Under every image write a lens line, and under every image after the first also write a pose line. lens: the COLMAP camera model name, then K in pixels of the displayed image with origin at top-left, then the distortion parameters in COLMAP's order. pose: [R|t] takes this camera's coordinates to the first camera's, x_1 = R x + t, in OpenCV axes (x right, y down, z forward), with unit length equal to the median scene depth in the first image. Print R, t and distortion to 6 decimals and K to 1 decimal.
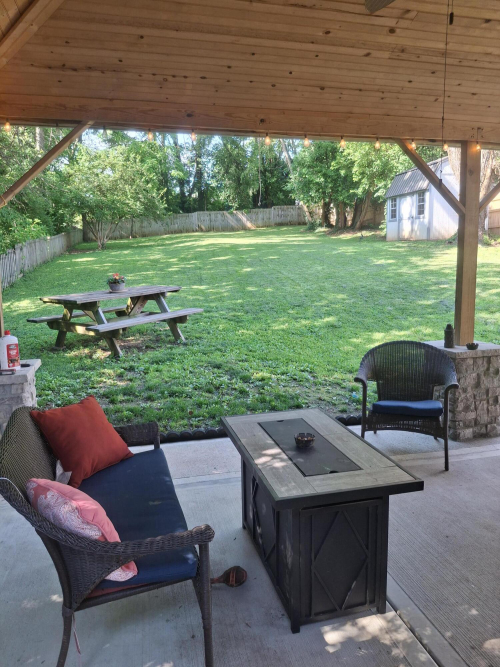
lens RADIAL K [[489.0, 0, 250.2], [0, 489.0, 336.6], [0, 0, 1]] dist [0.094839, -0.190325]
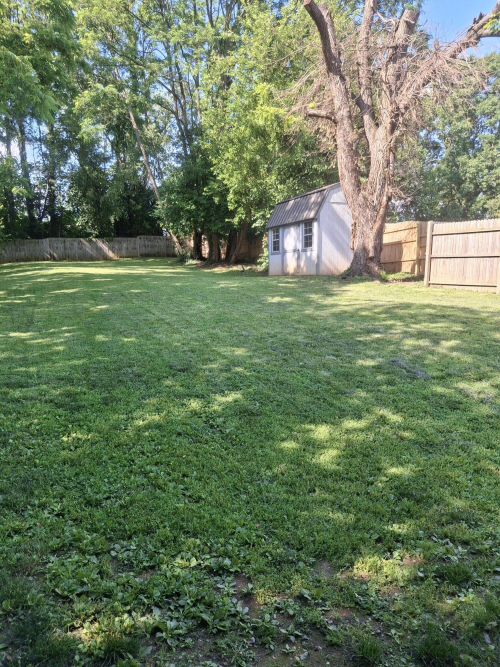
lens RADIAL K [[489.0, 0, 250.2], [0, 489.0, 336.6], [0, 0, 1]] dist [0.094839, -0.190325]
pose [[0.964827, -0.011915, 0.262614, 0.006244], [0.029808, 0.997488, -0.064255, -0.020136], [-0.261189, 0.069823, 0.962759, 0.119075]]
